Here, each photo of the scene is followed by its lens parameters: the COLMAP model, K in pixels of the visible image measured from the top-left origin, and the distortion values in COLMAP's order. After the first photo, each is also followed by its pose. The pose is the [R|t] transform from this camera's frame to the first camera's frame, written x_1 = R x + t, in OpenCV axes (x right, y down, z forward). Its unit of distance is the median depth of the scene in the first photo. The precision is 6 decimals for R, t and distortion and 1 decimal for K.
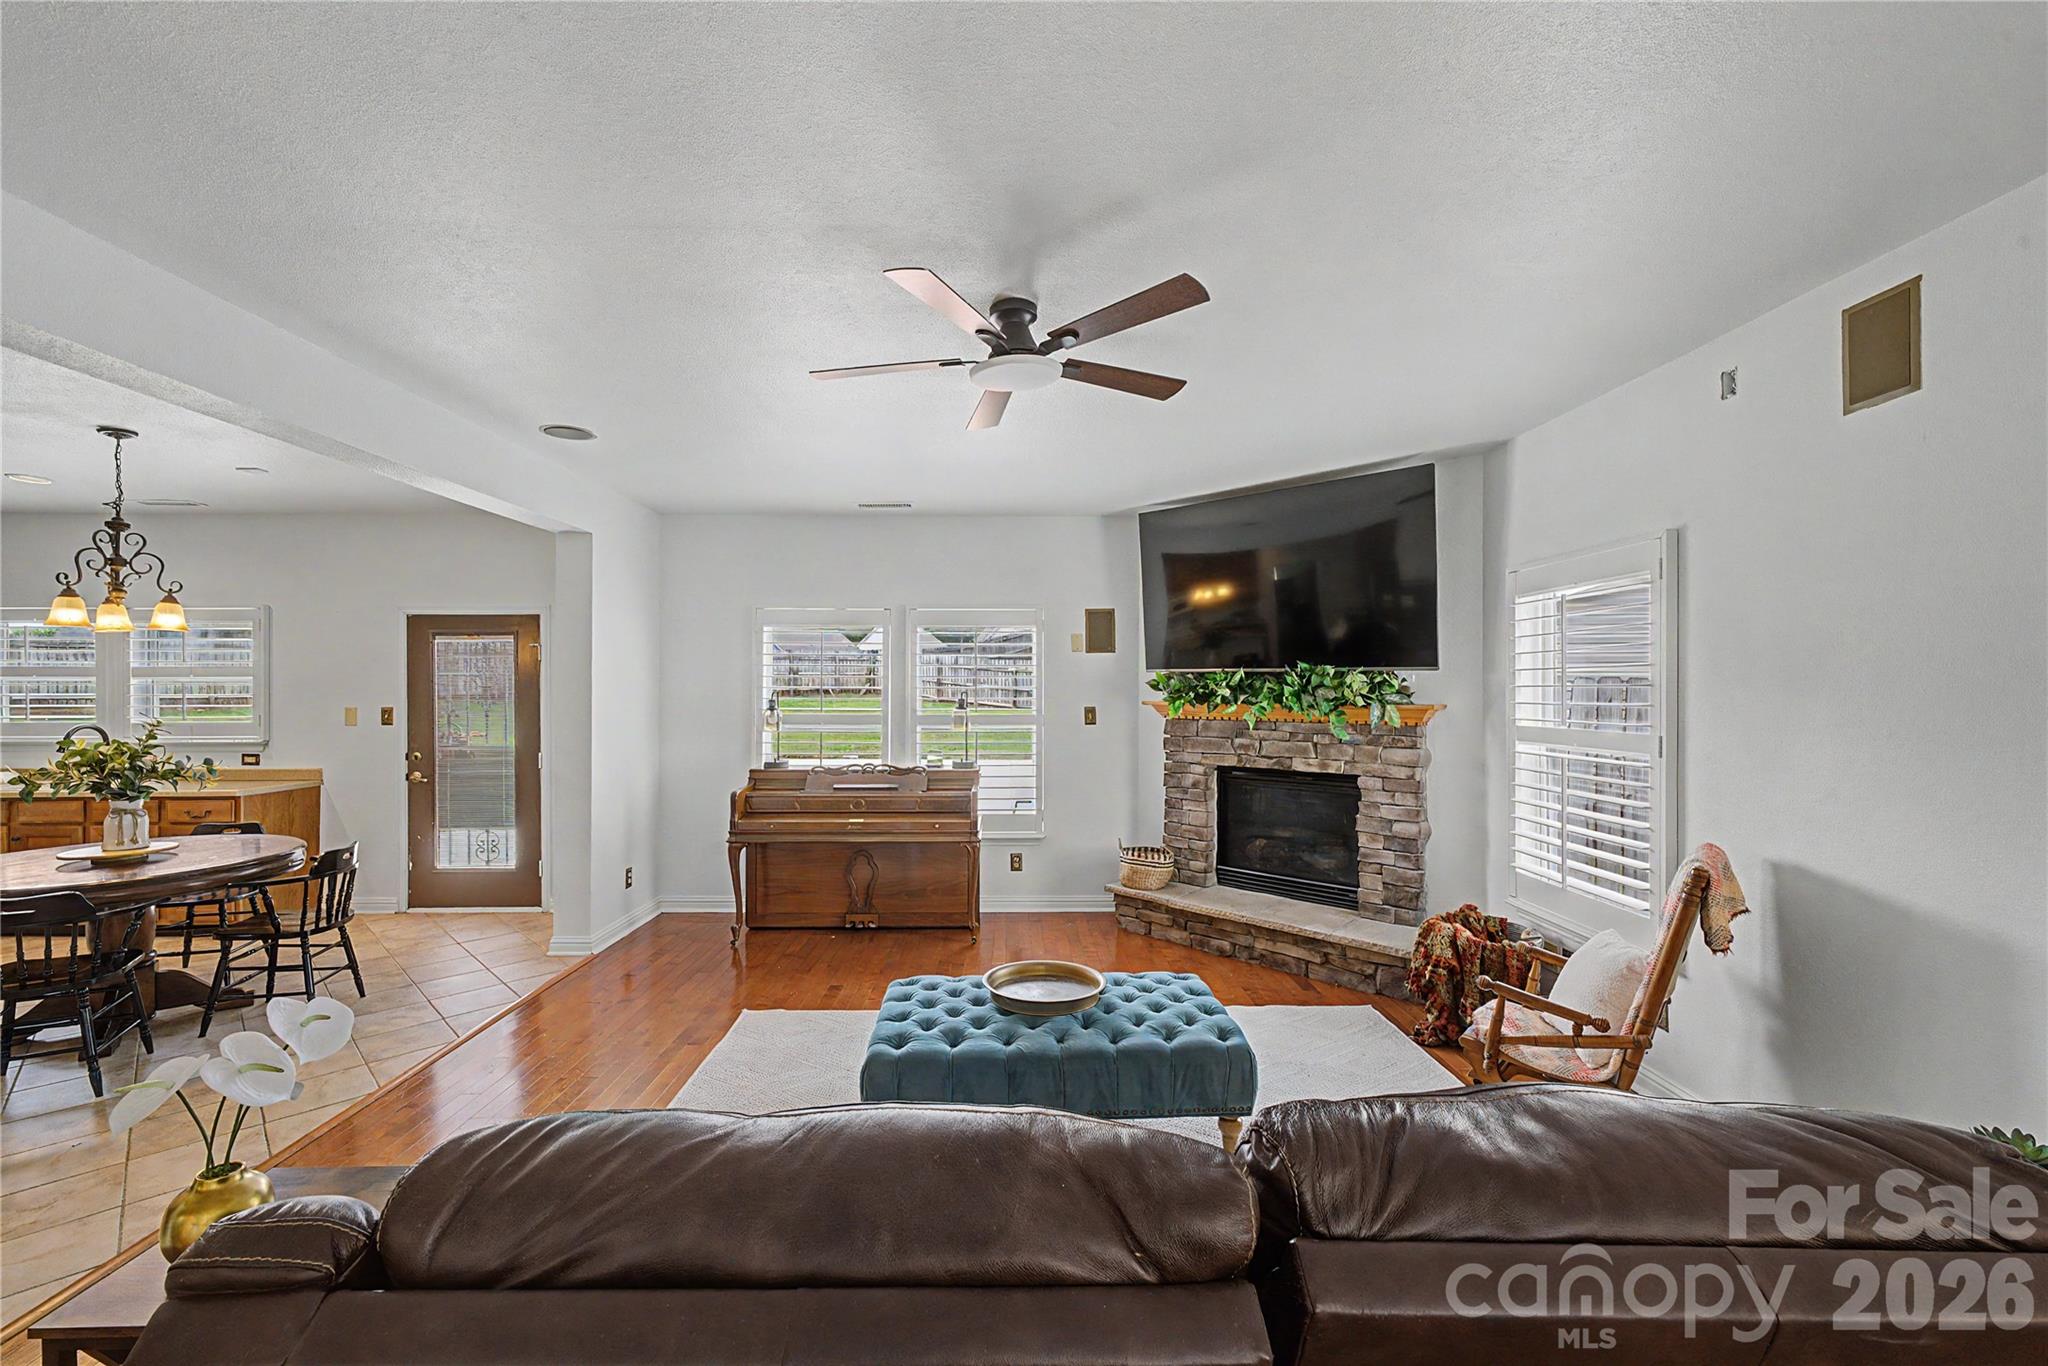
lens RADIAL K [[826.8, 0, 1021.7], [0, 826.8, 689.1], [0, 0, 1]] dist [-0.001187, -0.000562]
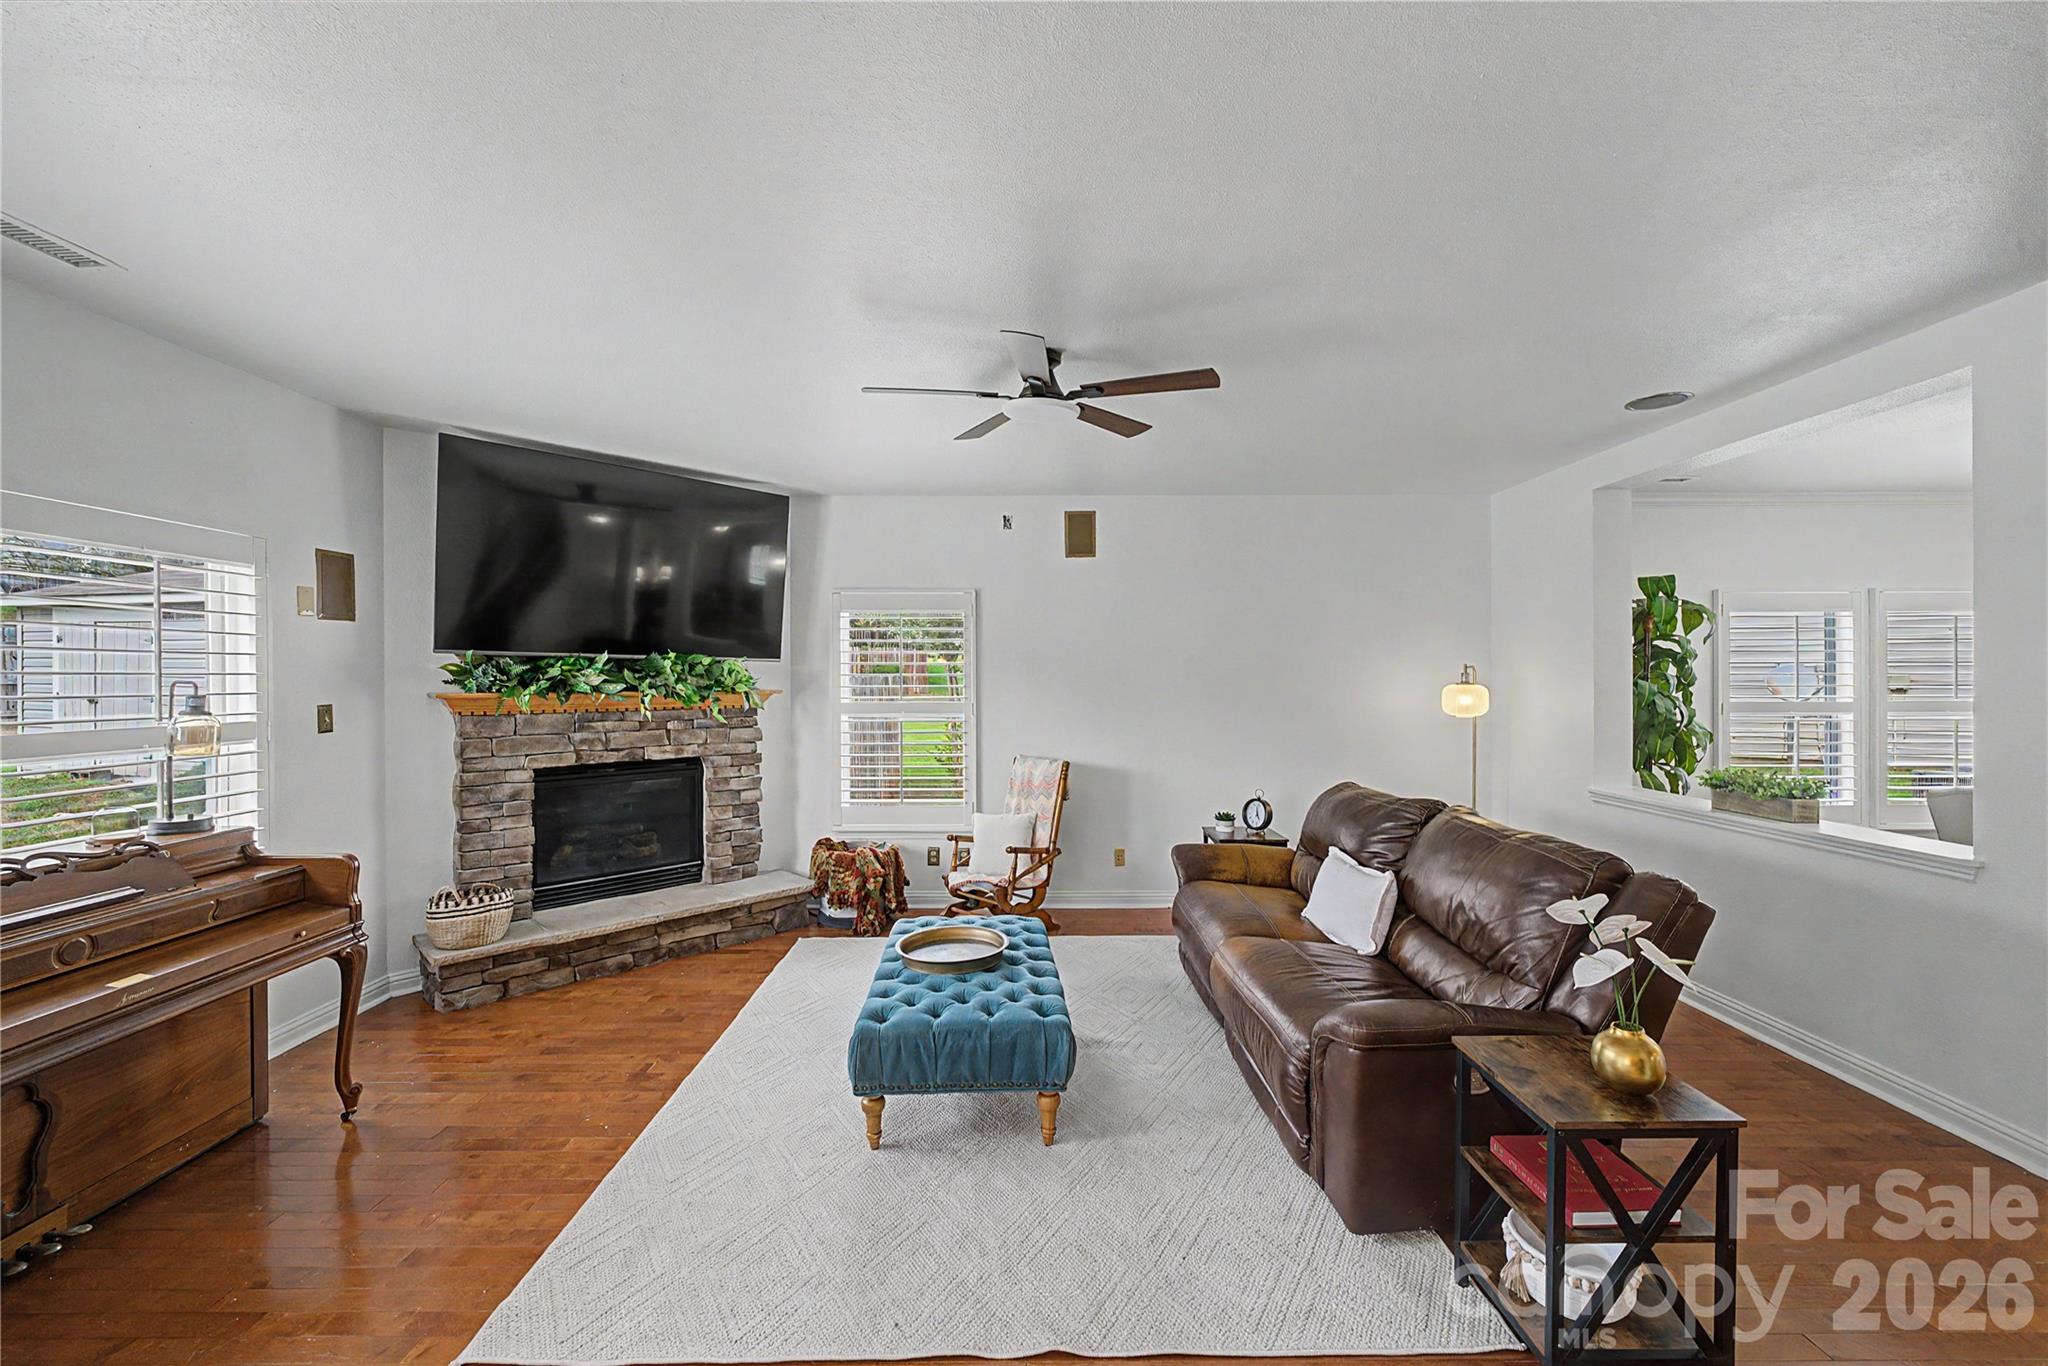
lens RADIAL K [[826.8, 0, 1021.7], [0, 826.8, 689.1], [0, 0, 1]] dist [-0.001187, -0.000562]
pose [[0.008444, -0.013477, 0.999874, -0.641318], [-0.000729, 0.999909, 0.013484, 0.000848], [-0.999964, -0.000843, 0.008433, 0.545135]]
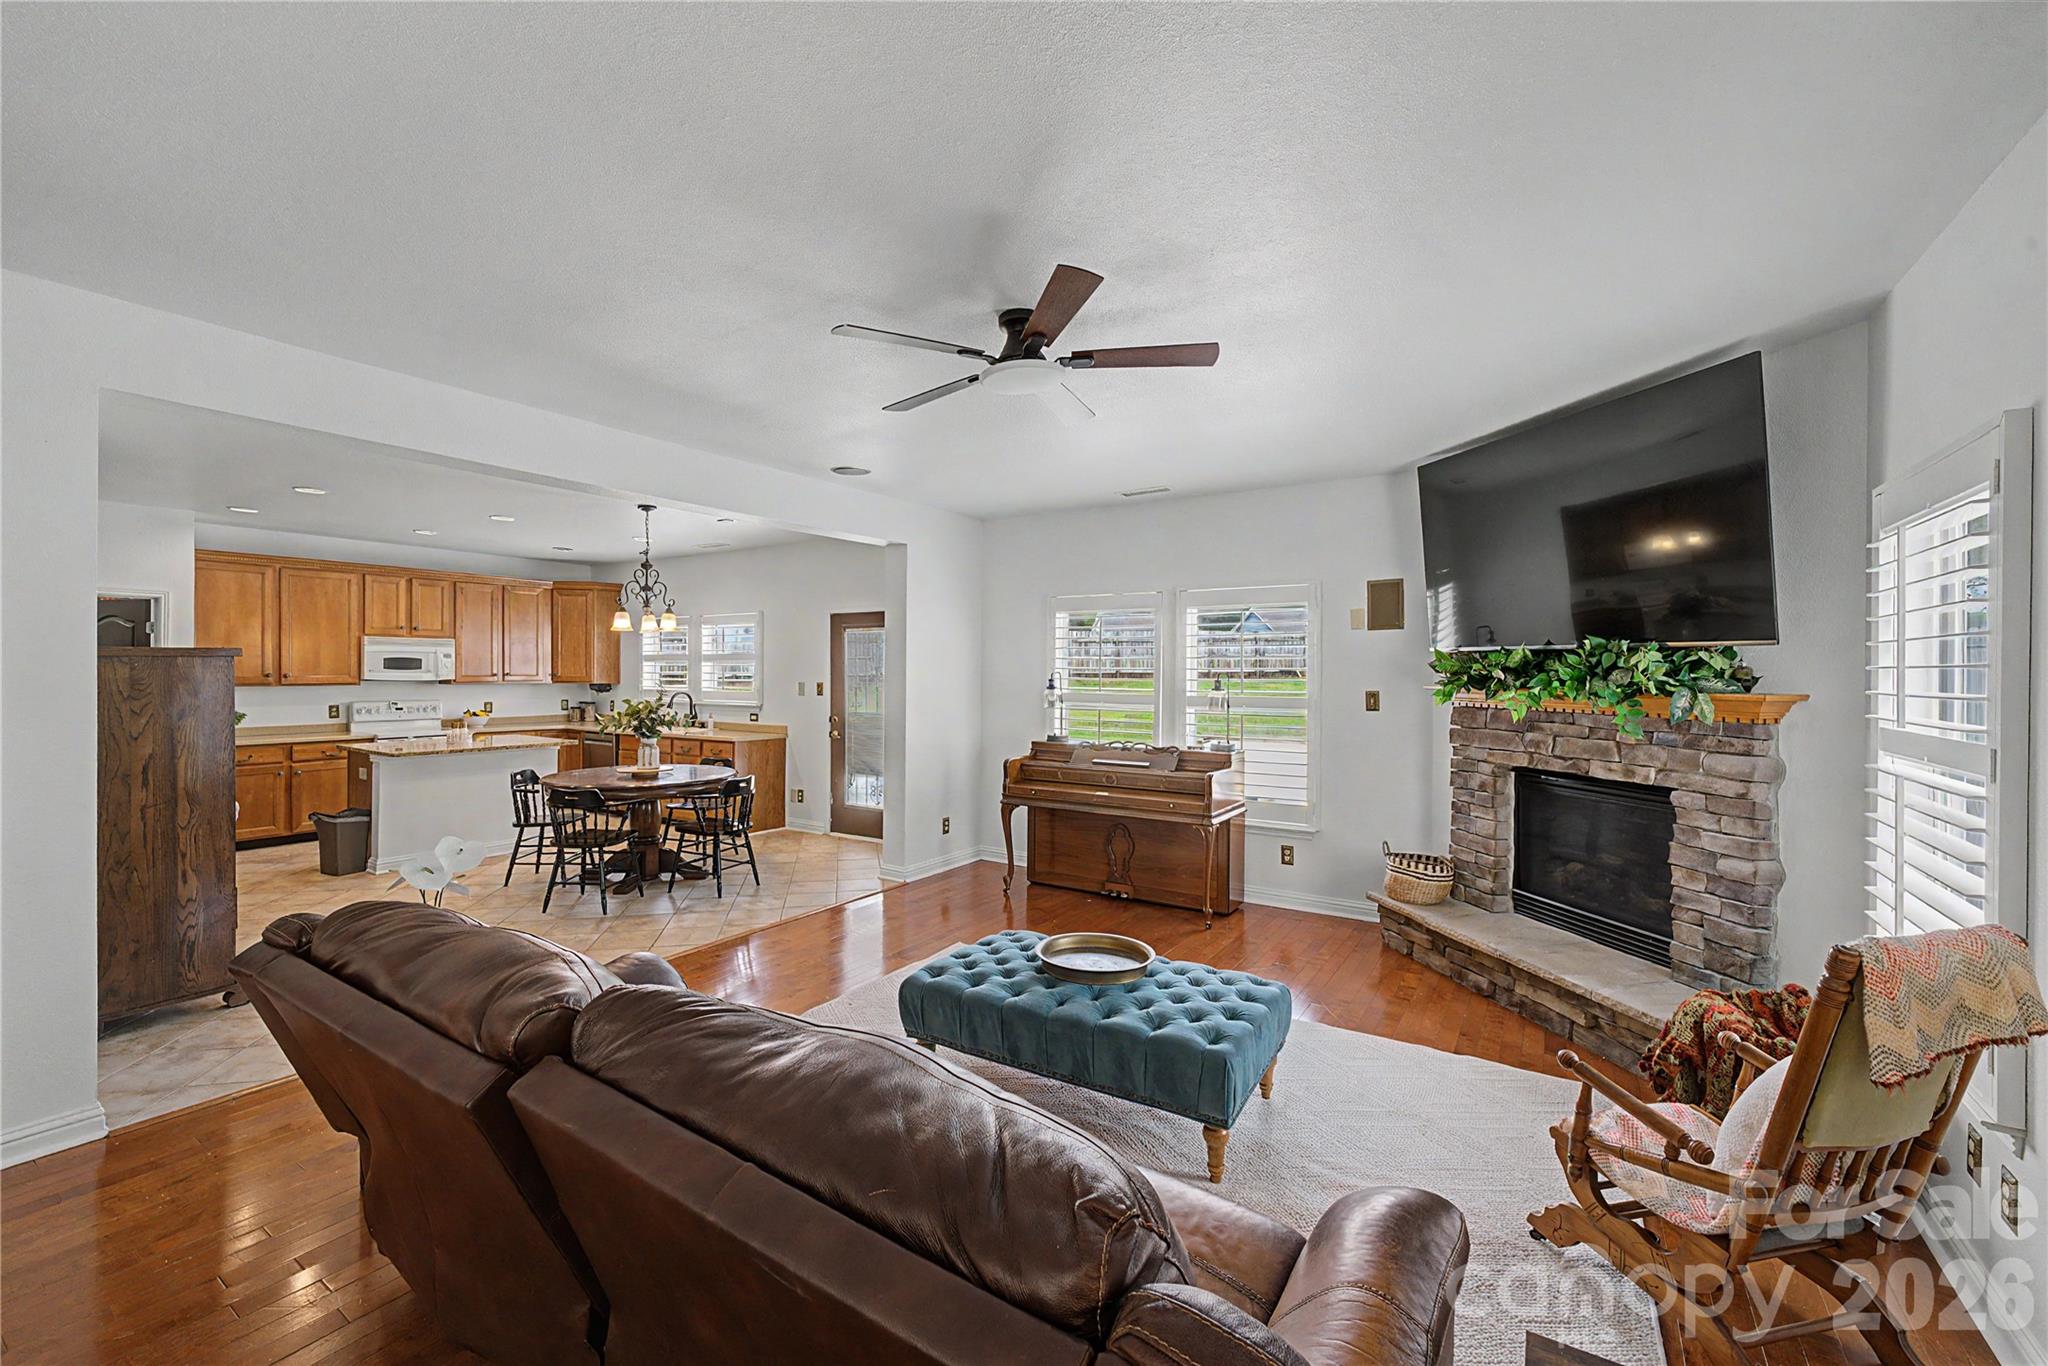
lens RADIAL K [[839.4, 0, 1016.3], [0, 839.4, 673.0], [0, 0, 1]] dist [0.000218, 0.000061]
pose [[0.826910, 0.004979, -0.562312, 0.322605], [-0.003701, 0.999987, 0.003412, 0.000668], [0.562321, -0.000740, 0.826918, 0.046648]]
